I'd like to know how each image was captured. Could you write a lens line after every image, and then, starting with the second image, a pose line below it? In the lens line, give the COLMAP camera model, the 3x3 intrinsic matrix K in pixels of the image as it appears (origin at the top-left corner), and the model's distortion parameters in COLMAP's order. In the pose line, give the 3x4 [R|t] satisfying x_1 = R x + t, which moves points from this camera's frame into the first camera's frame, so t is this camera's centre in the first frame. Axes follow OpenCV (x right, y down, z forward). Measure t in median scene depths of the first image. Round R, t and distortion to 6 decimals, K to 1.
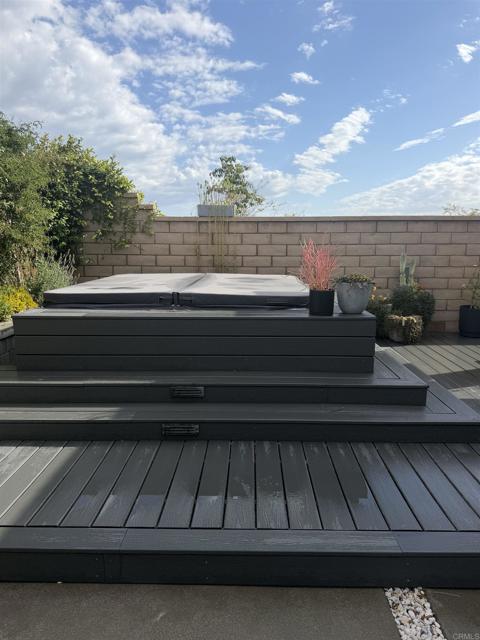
lens RADIAL K [[441.8, 0, 236.8], [0, 441.8, 316.3], [0, 0, 1]] dist [-0.012480, -0.002420]
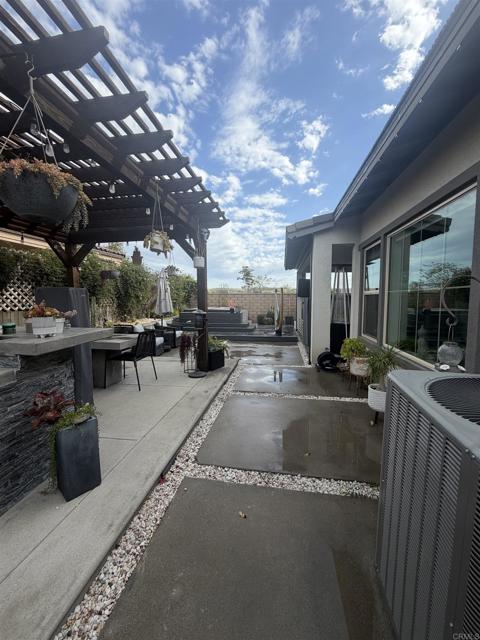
lens RADIAL K [[255.3, 0, 238.2], [0, 255.3, 318.9], [0, 0, 1]] dist [-0.001692, 0.000579]
pose [[0.989526, 0.007881, -0.144137, 0.407619], [-0.019328, 0.996751, -0.078194, 0.177576], [0.143052, 0.080161, 0.986464, -1.205070]]
